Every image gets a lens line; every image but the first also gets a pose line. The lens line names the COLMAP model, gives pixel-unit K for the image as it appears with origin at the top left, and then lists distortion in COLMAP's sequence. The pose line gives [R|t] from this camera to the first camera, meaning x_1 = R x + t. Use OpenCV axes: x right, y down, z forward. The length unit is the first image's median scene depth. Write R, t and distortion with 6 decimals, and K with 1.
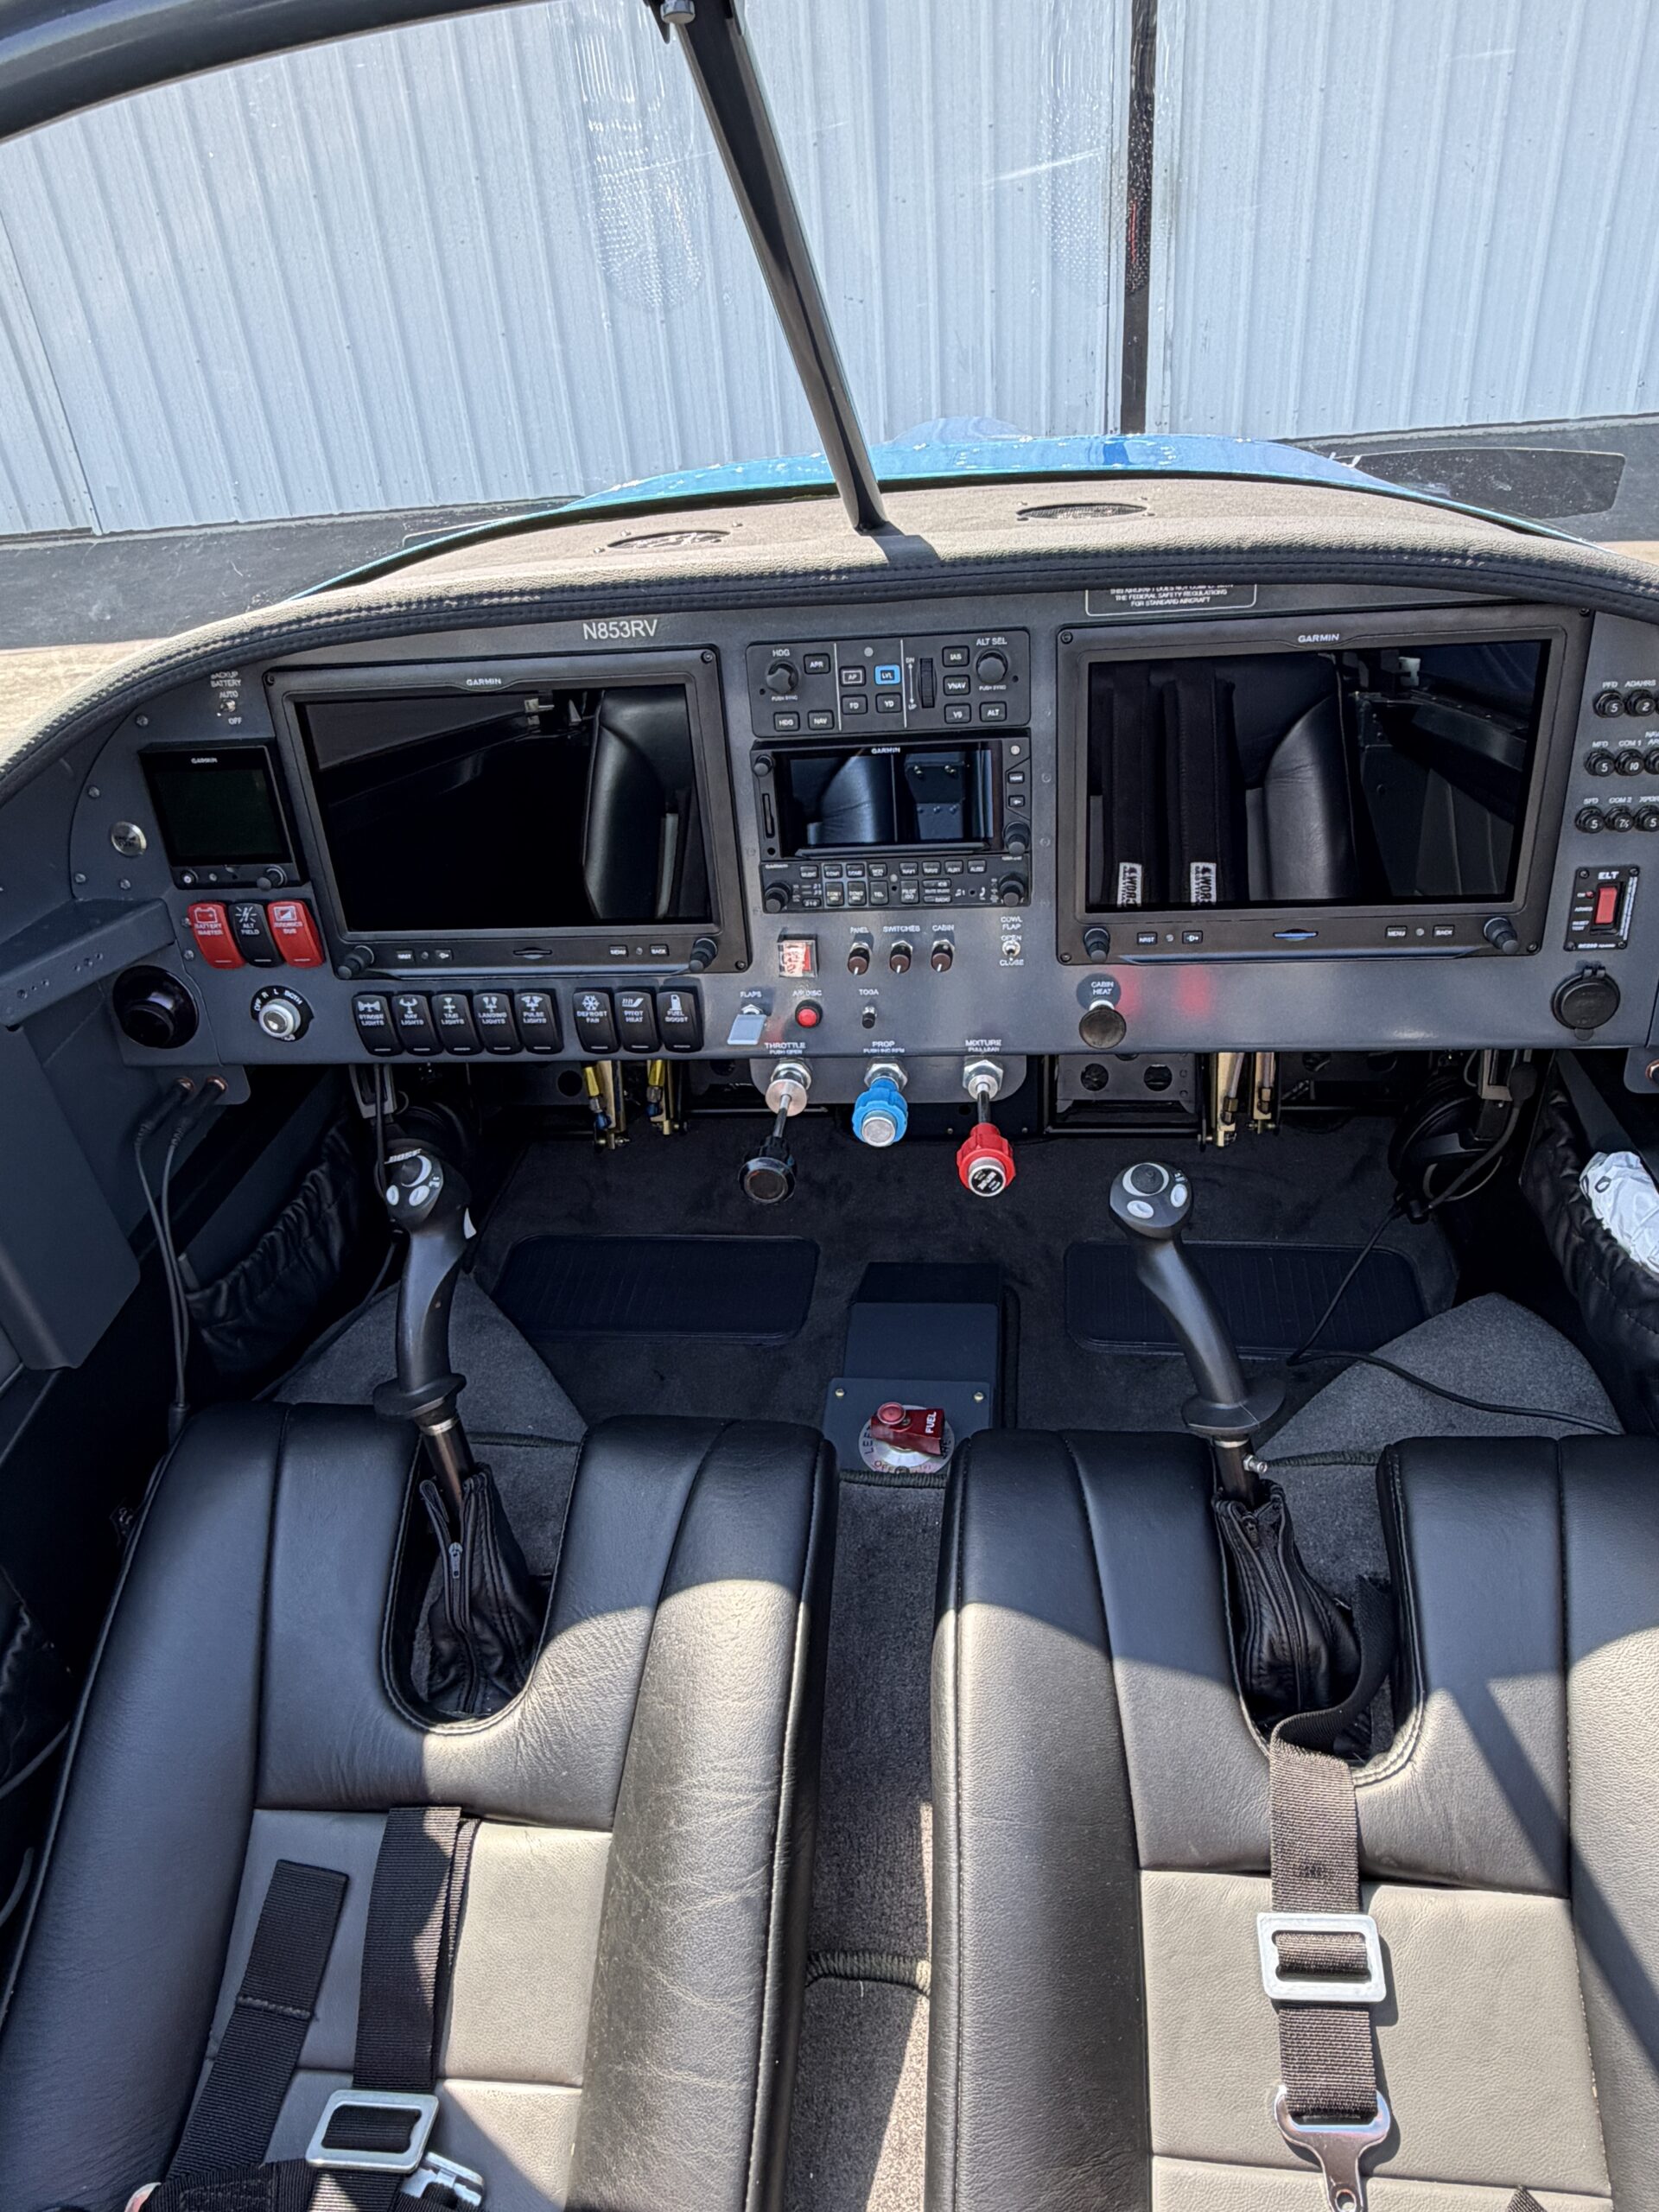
lens RADIAL K [[1470.7, 0, 810.7], [0, 1470.7, 1093.0], [0, 0, 1]] dist [0.000585, 0.001096]
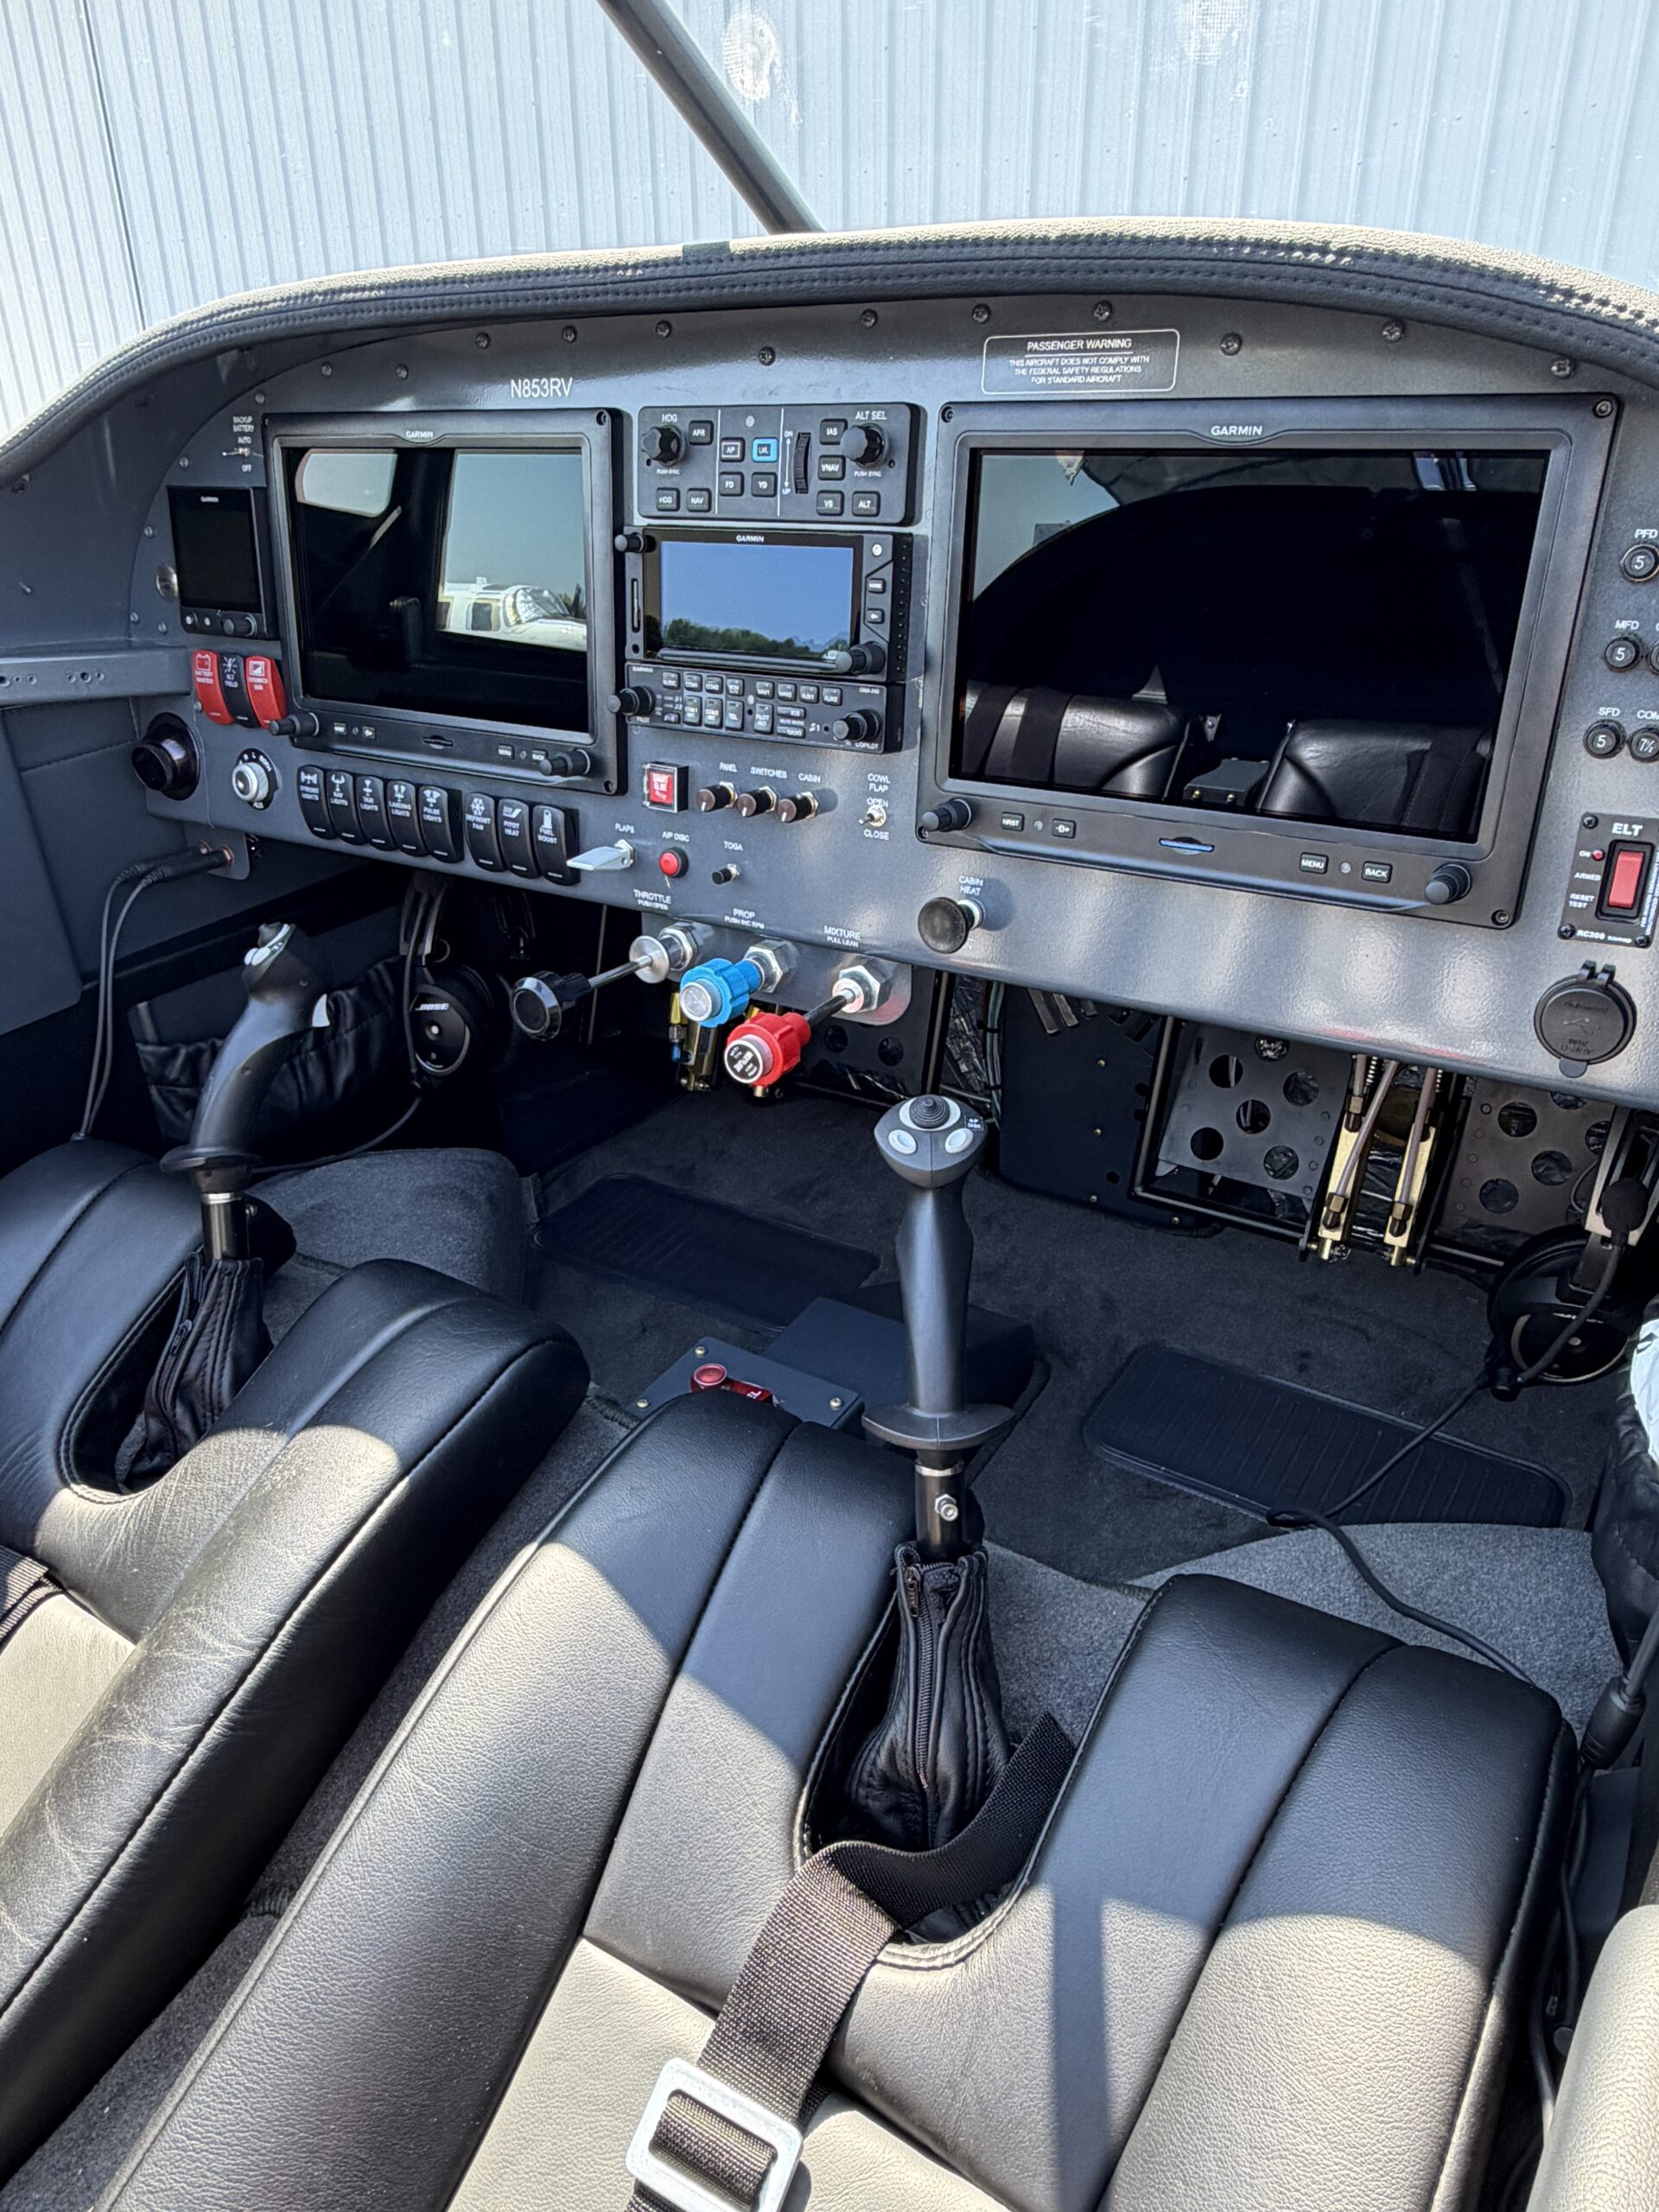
lens RADIAL K [[1470.7, 0, 821.1], [0, 1470.7, 1086.9], [0, 0, 1]] dist [0.000585, 0.001096]
pose [[0.901702, 0.247381, -0.354592, 0.456637], [-0.284397, 0.957100, -0.055481, 0.106984], [0.325656, 0.150872, 0.933374, 0.245942]]
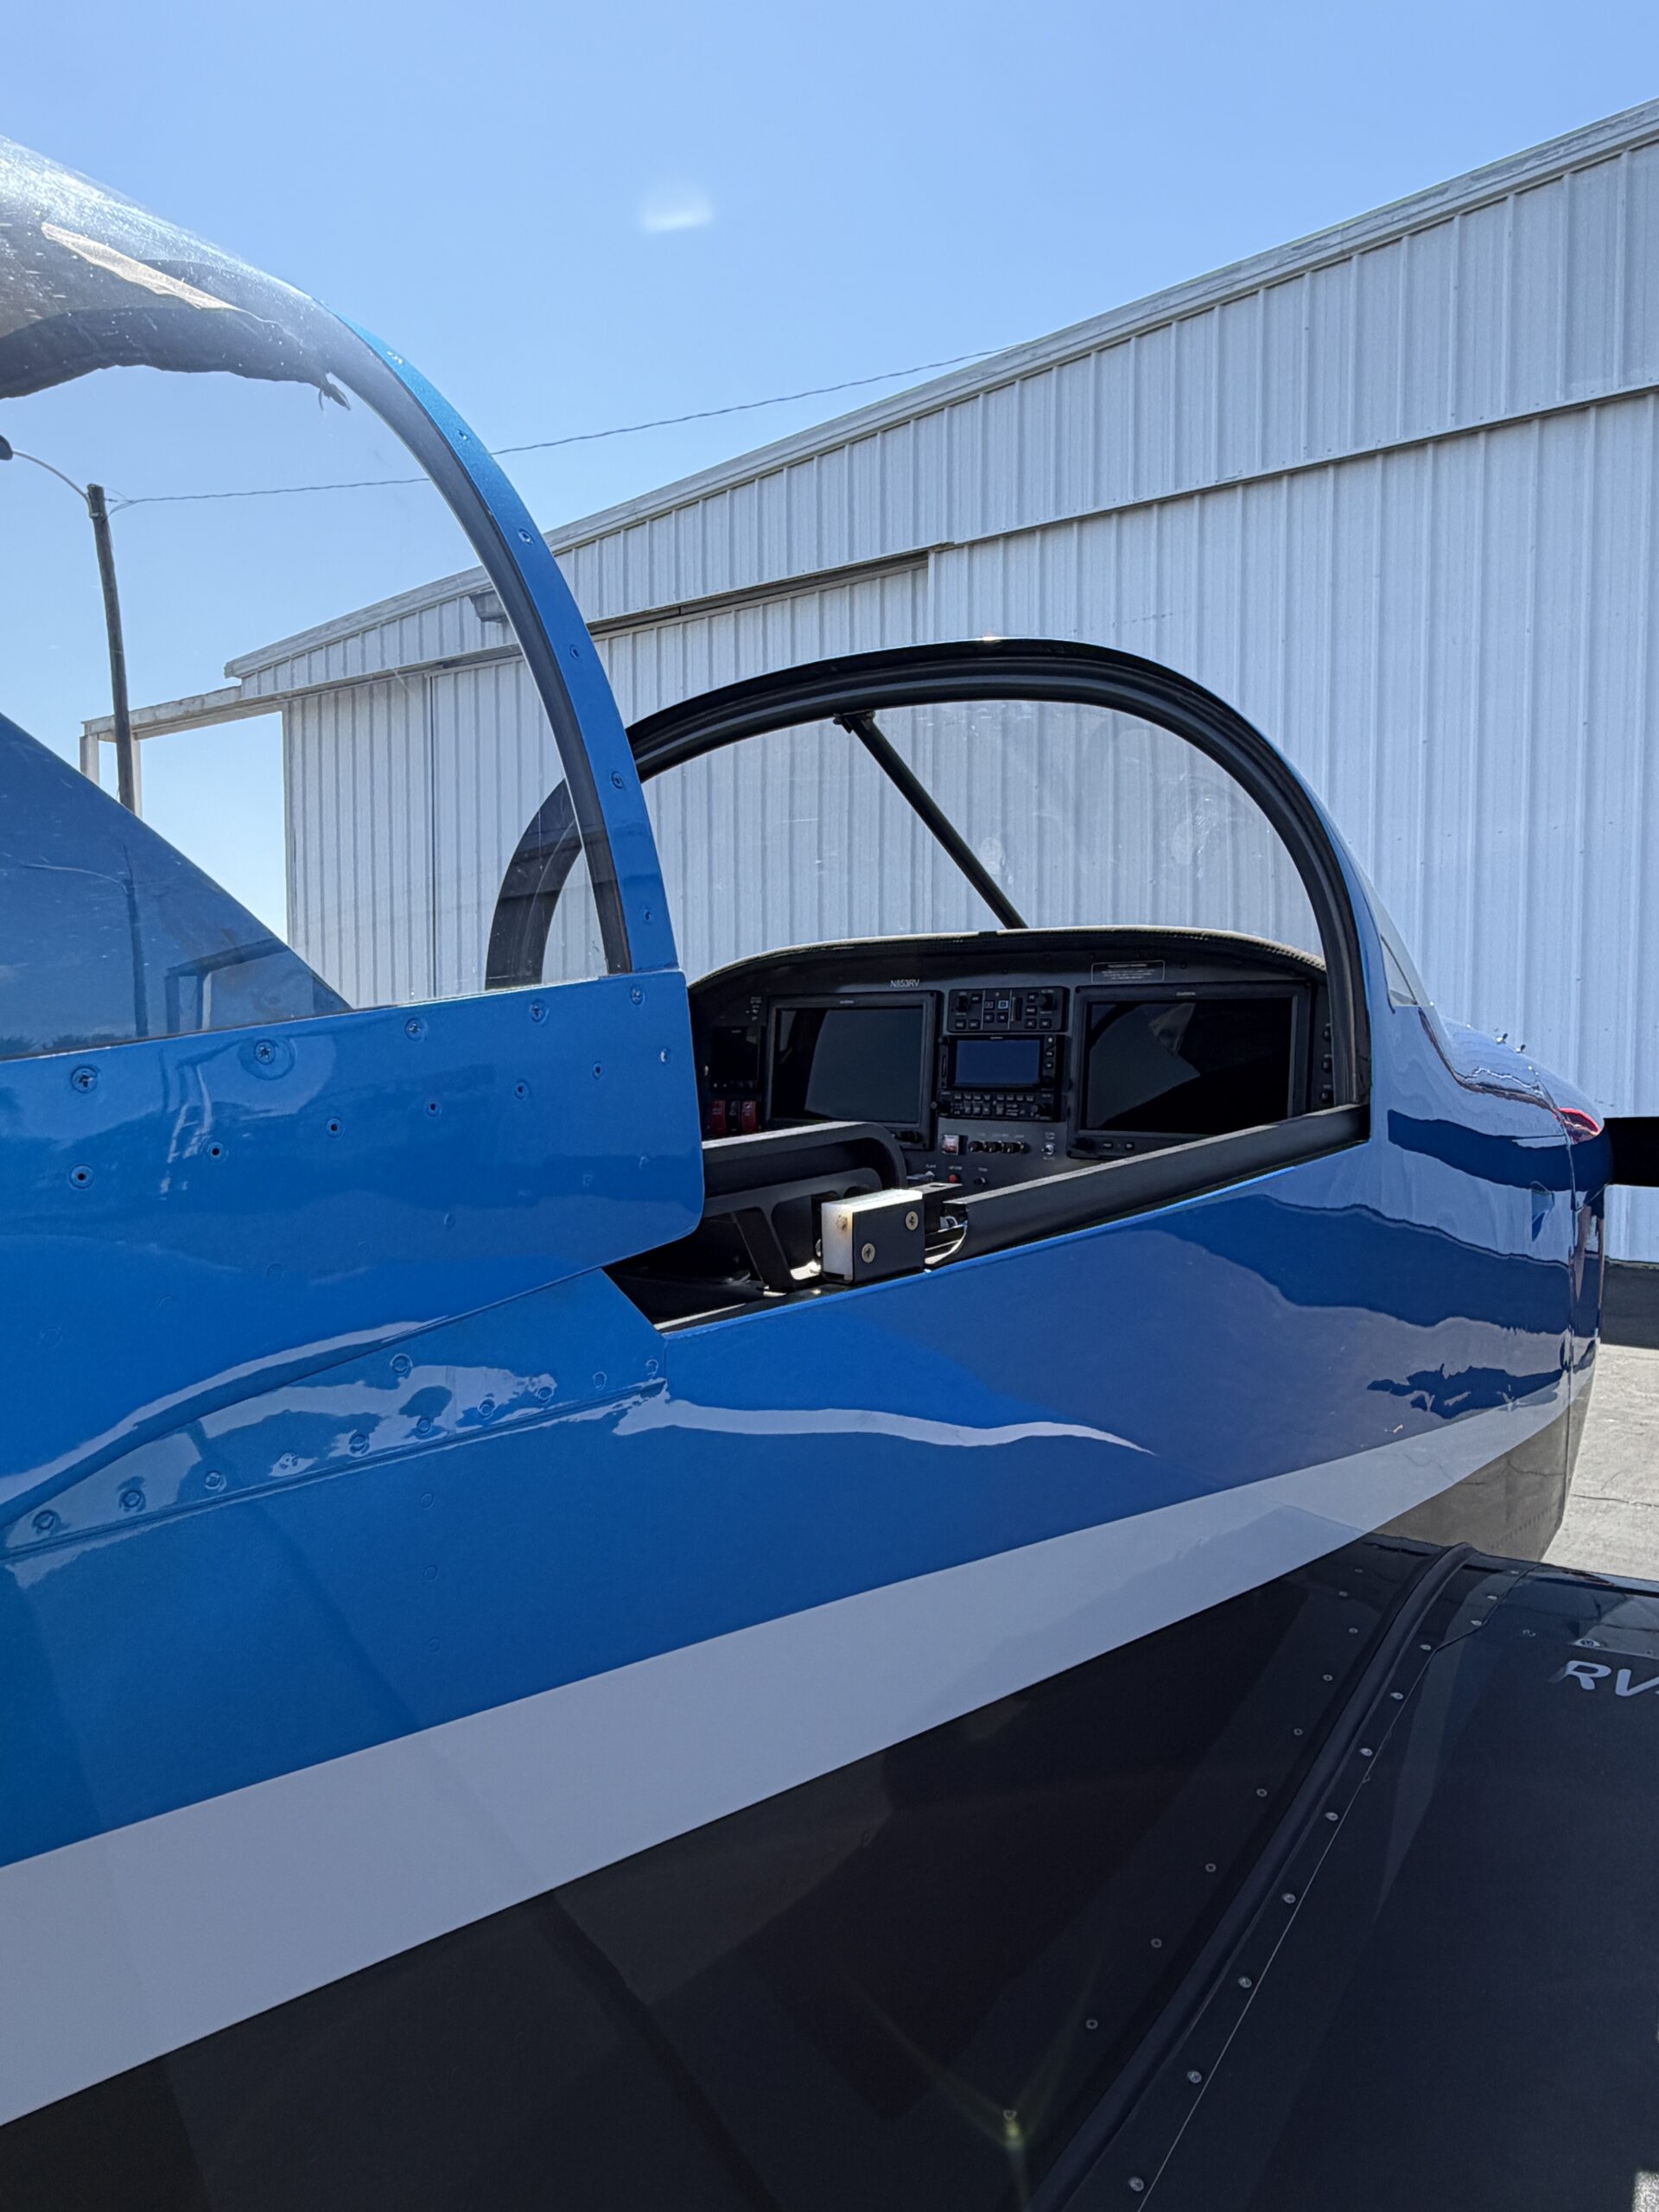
lens RADIAL K [[1470.7, 0, 823.9], [0, 1470.7, 1112.9], [0, 0, 1]] dist [0.000585, 0.001096]
pose [[0.853305, 0.110277, -0.509617, 0.884621], [-0.338368, 0.860739, -0.380309, 0.709791], [0.396708, 0.496958, 0.771787, -0.634886]]
